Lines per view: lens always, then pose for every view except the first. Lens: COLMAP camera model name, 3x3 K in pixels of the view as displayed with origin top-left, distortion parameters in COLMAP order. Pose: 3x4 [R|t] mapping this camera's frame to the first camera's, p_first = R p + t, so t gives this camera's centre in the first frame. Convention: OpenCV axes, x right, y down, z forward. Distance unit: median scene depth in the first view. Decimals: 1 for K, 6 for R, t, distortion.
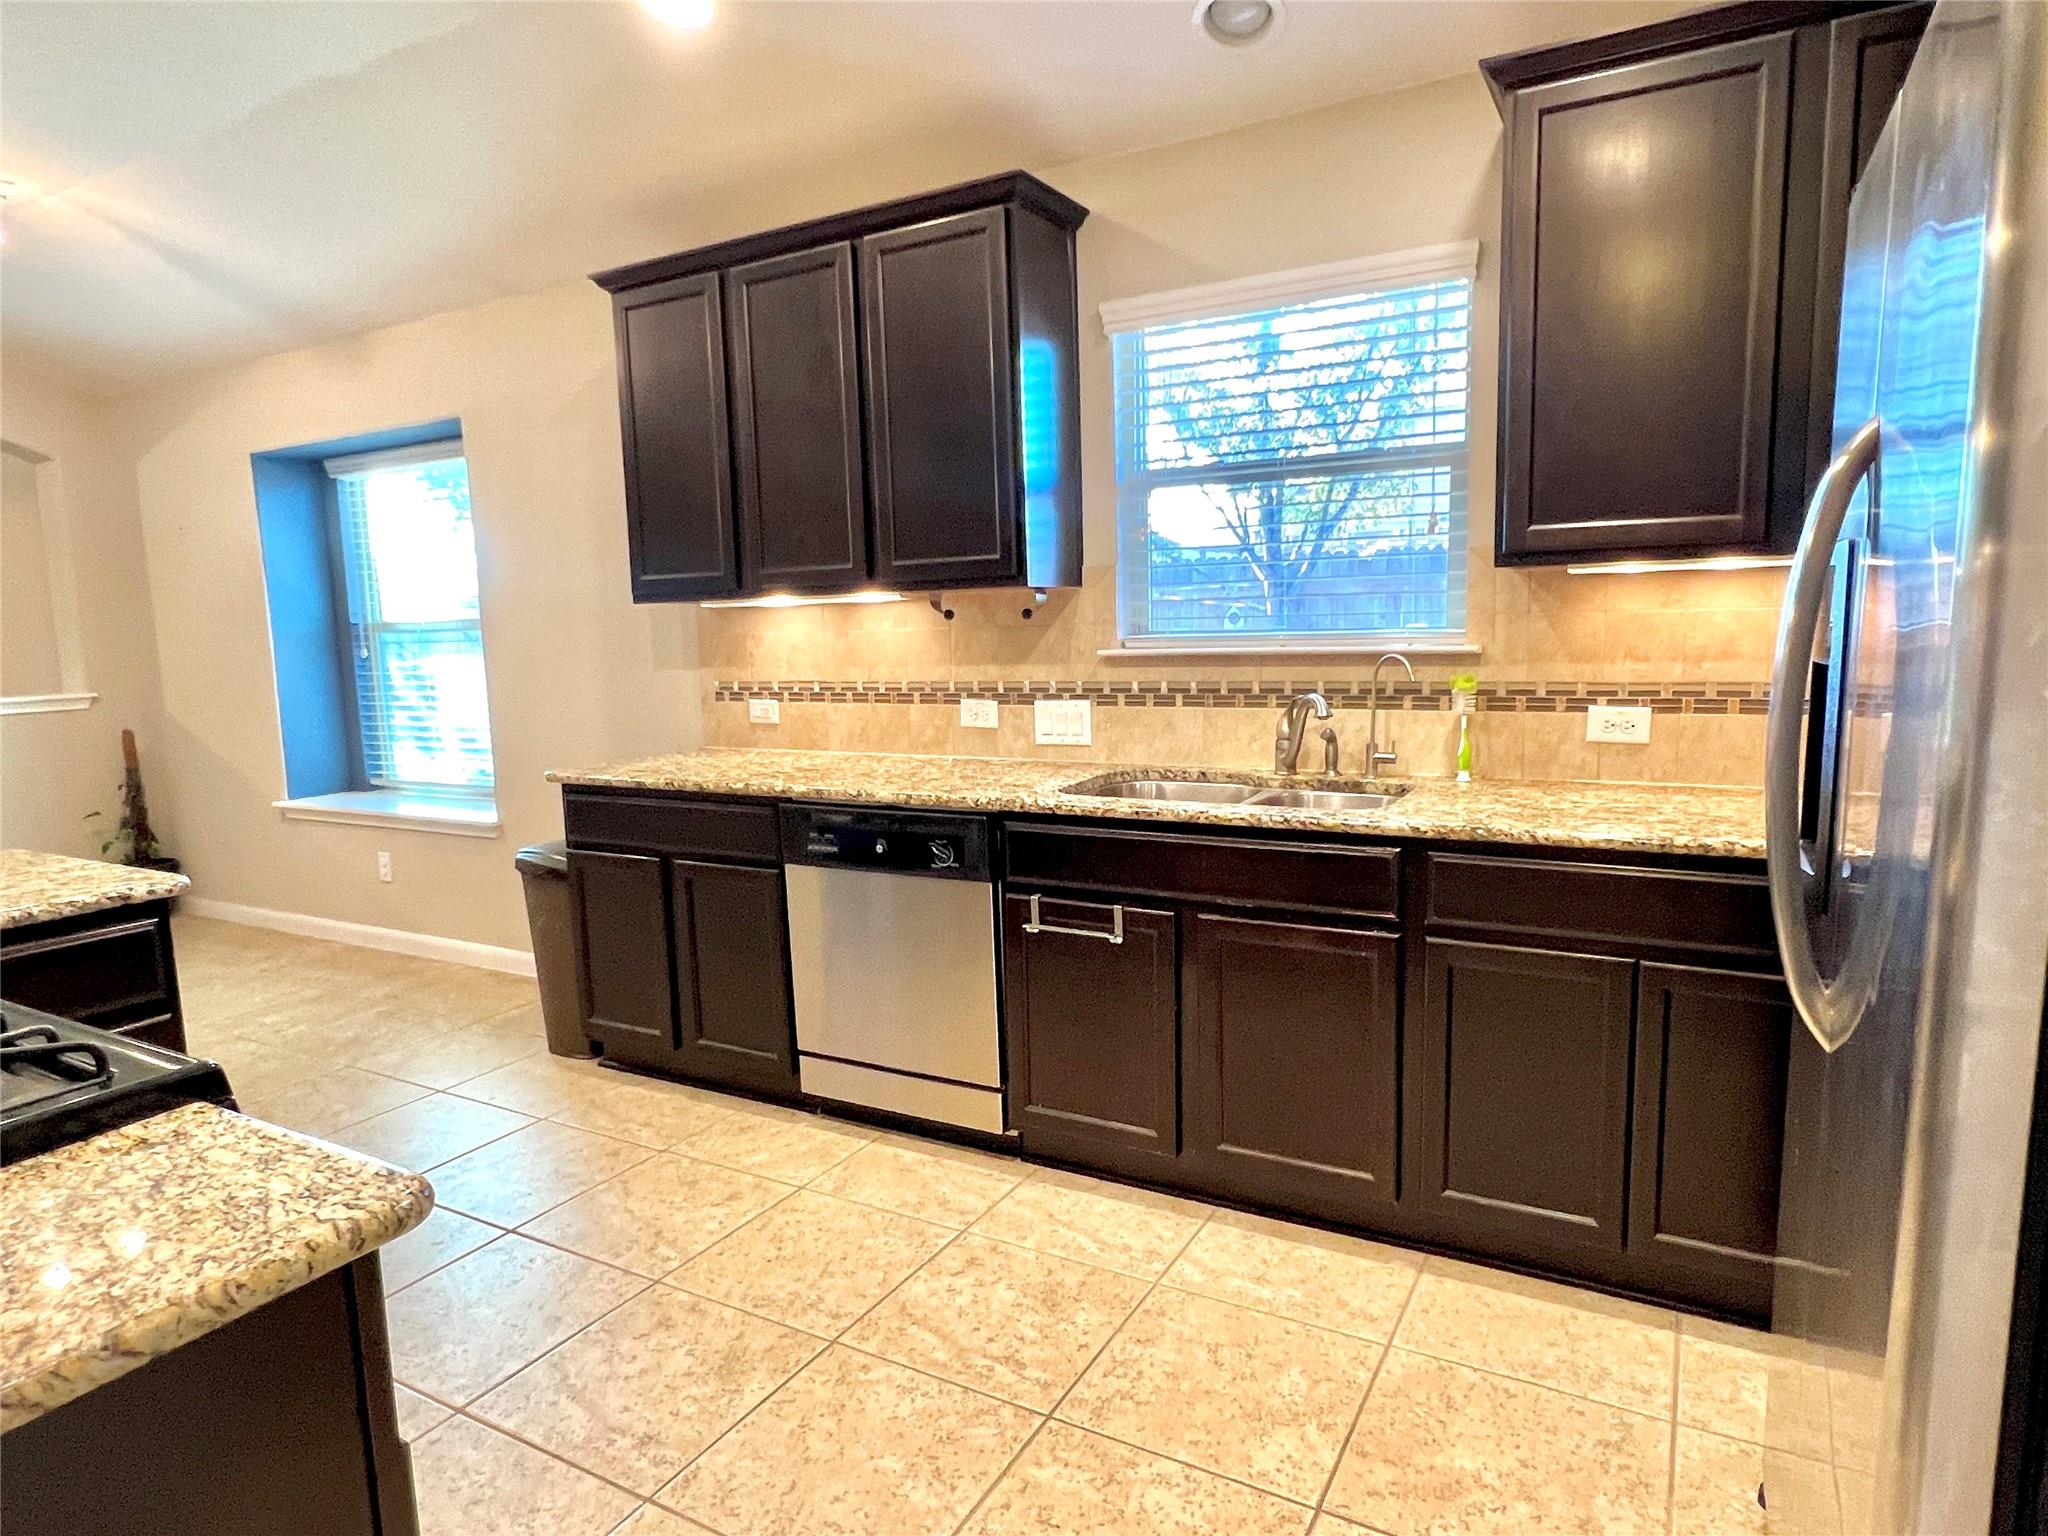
lens RADIAL K [[1201.9, 0, 1014.8], [0, 1201.9, 781.5], [0, 0, 1]] dist [0.002446, -0.004287]
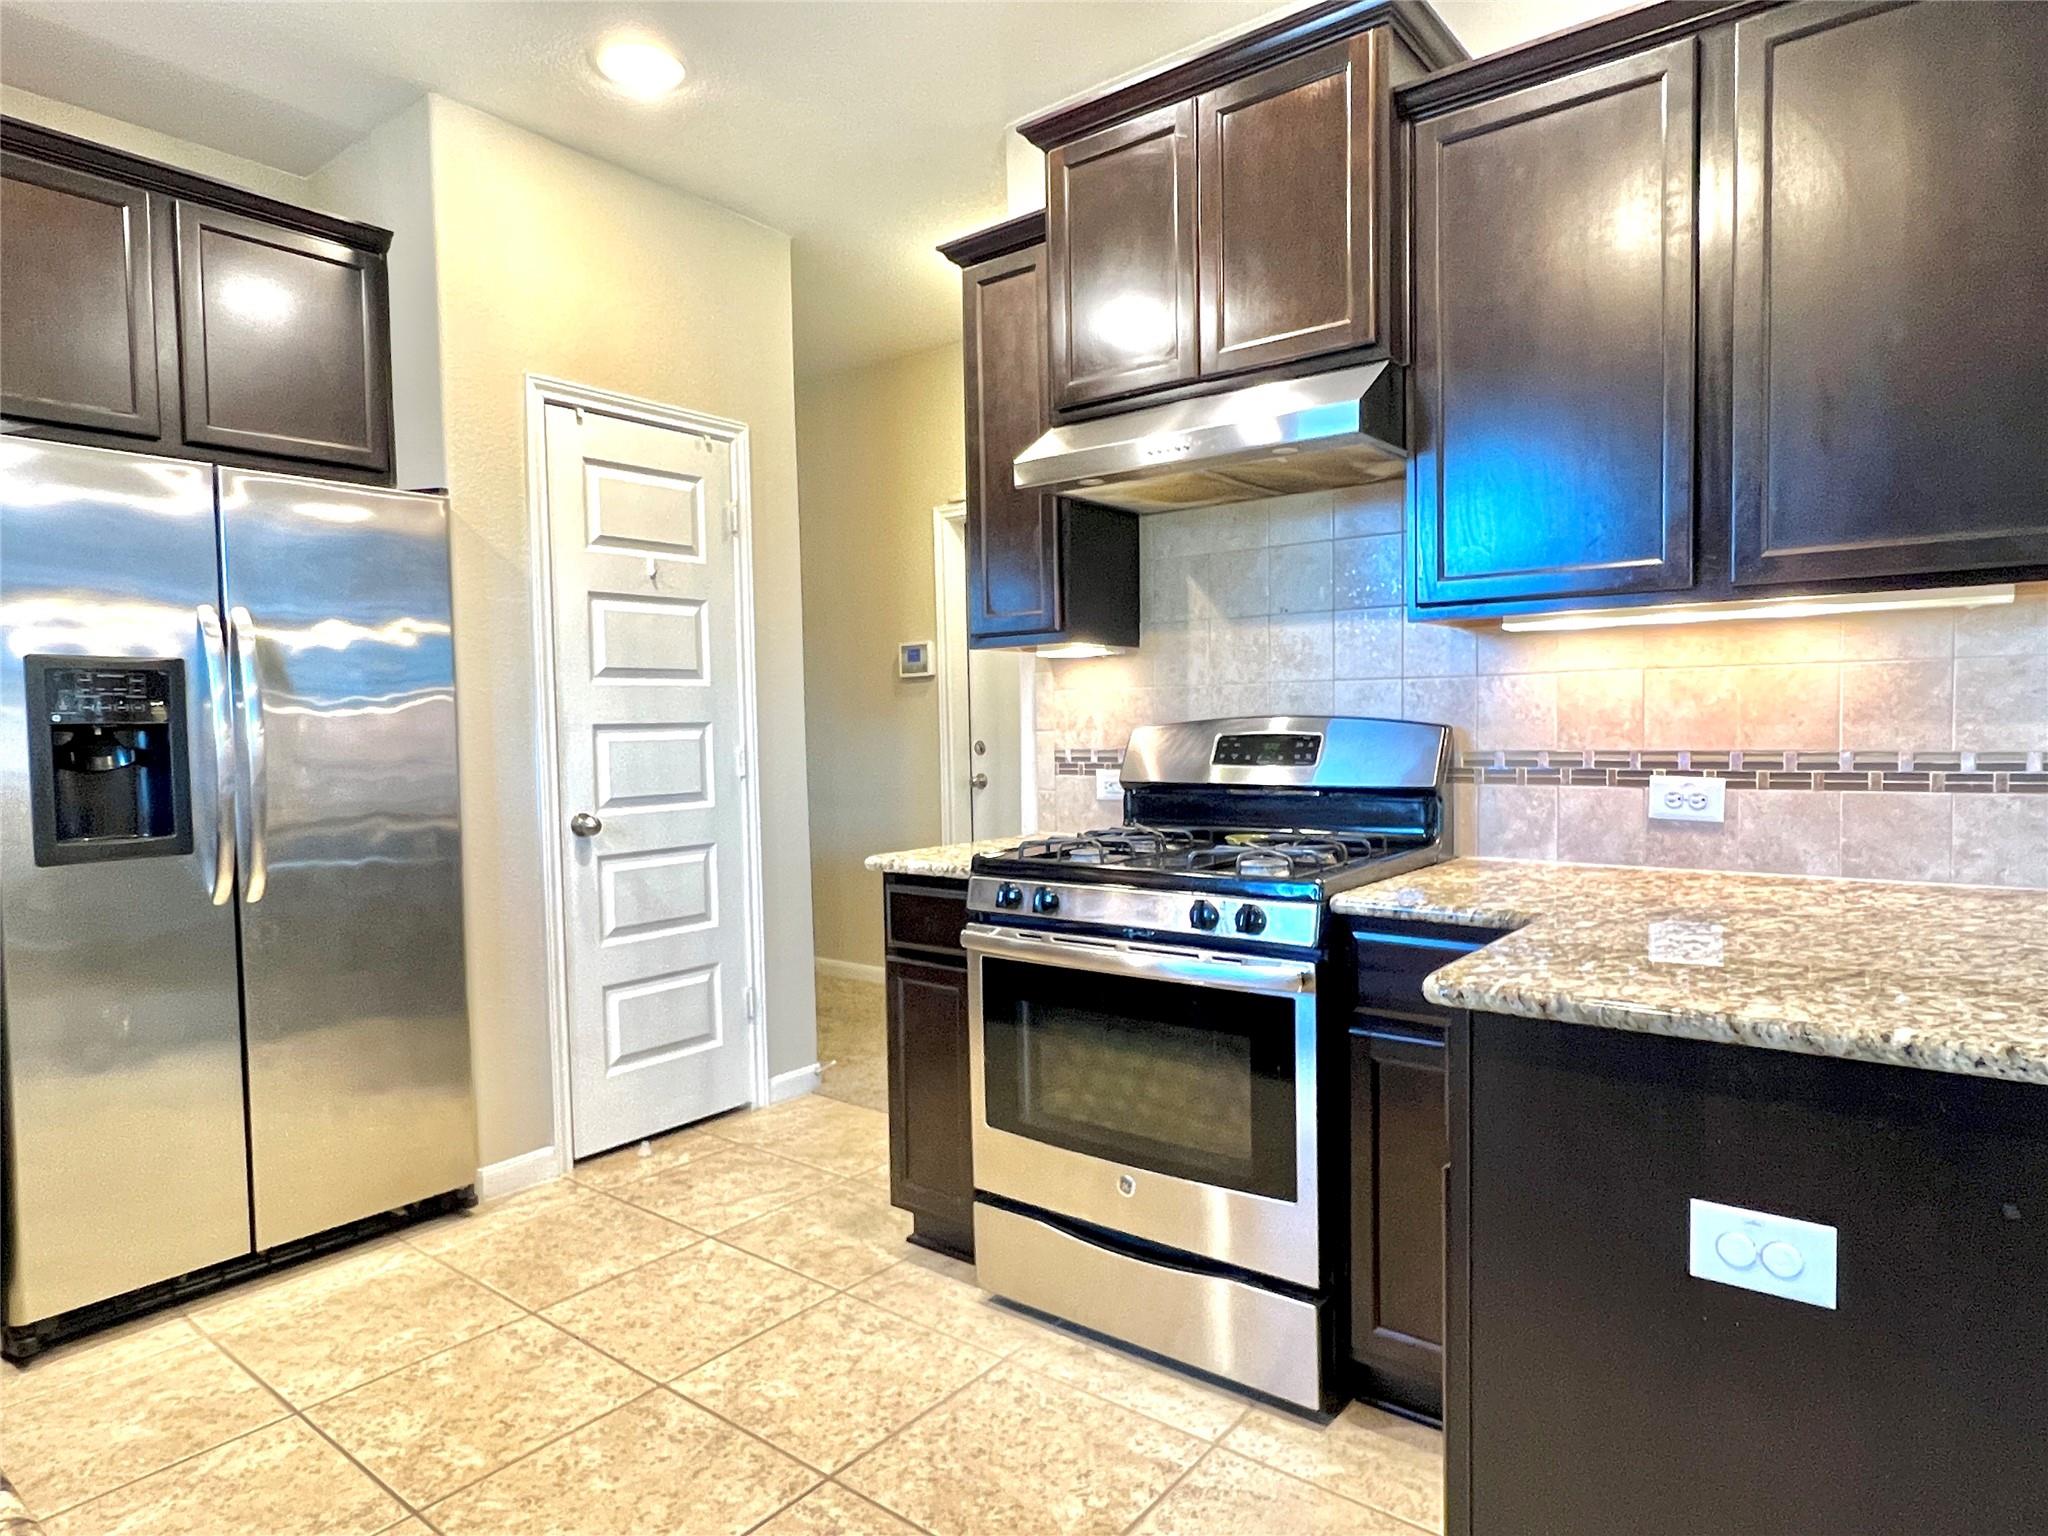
lens RADIAL K [[1201.9, 0, 1009.9], [0, 1201.9, 775.6], [0, 0, 1]] dist [0.002446, -0.004287]
pose [[-0.986685, 0.041031, 0.157383, -0.420287], [0.069231, 0.981569, 0.178129, -0.119820], [-0.147174, 0.186653, -0.971340, 1.213909]]
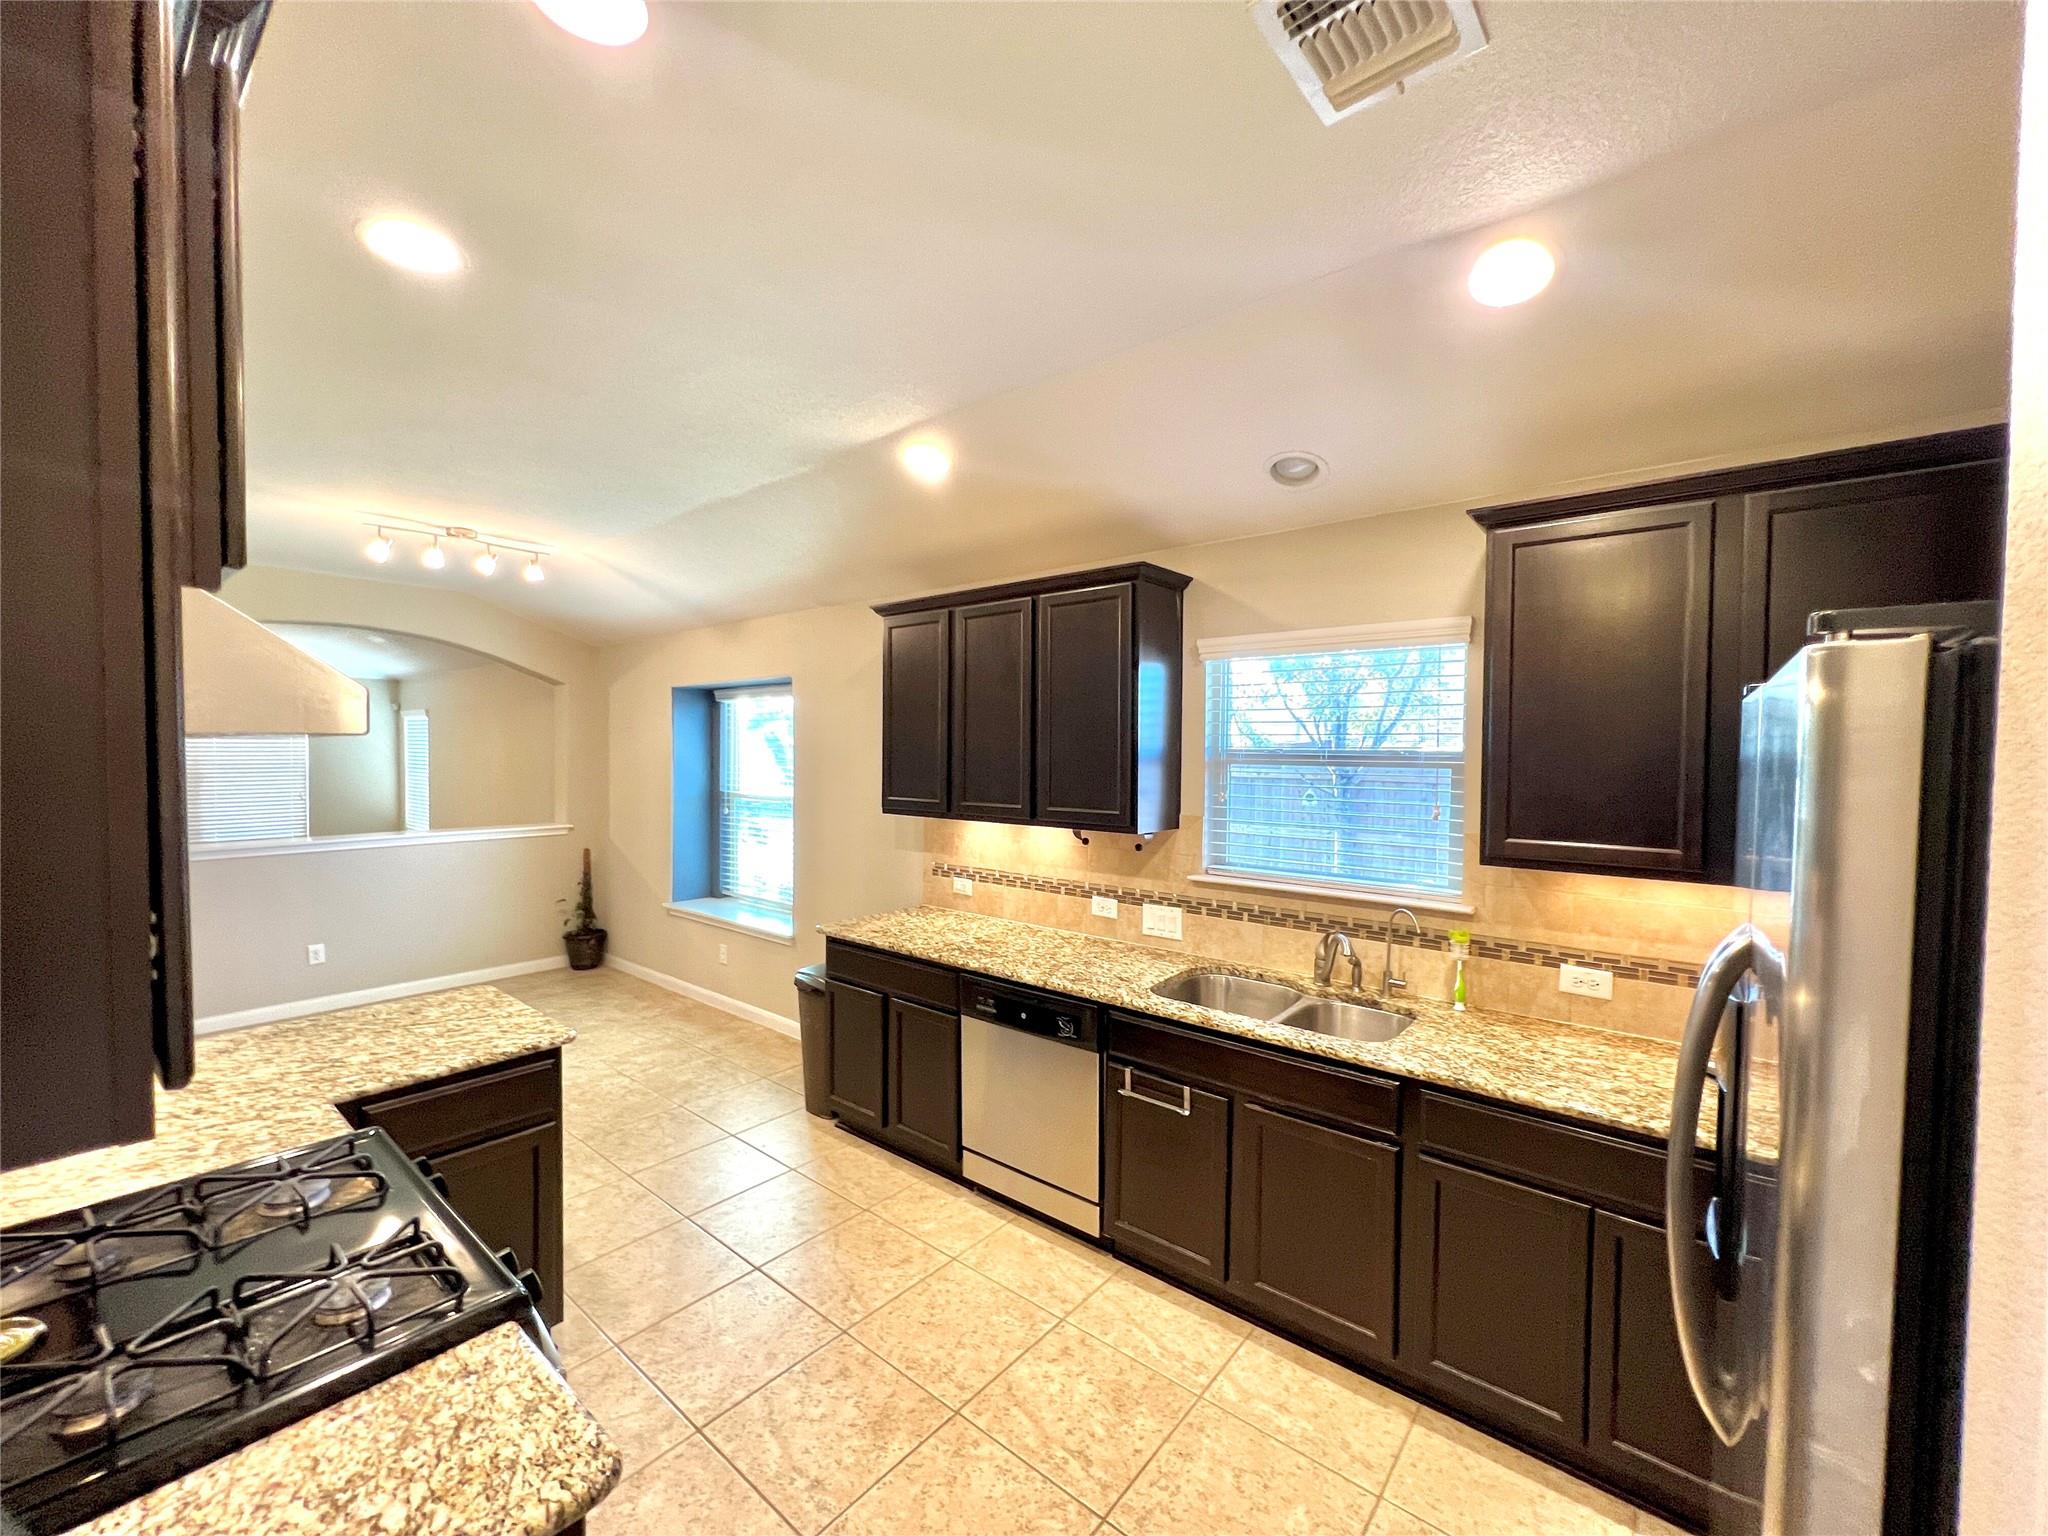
lens RADIAL K [[824.2, 0, 1021.7], [0, 824.2, 771.7], [0, 0, 1]] dist [-0.000033, 0.000566]
pose [[0.984384, 0.042255, -0.170886, 0.041852], [-0.060253, 0.993005, -0.101543, -0.135757], [0.165400, 0.110254, 0.980044, 0.001246]]
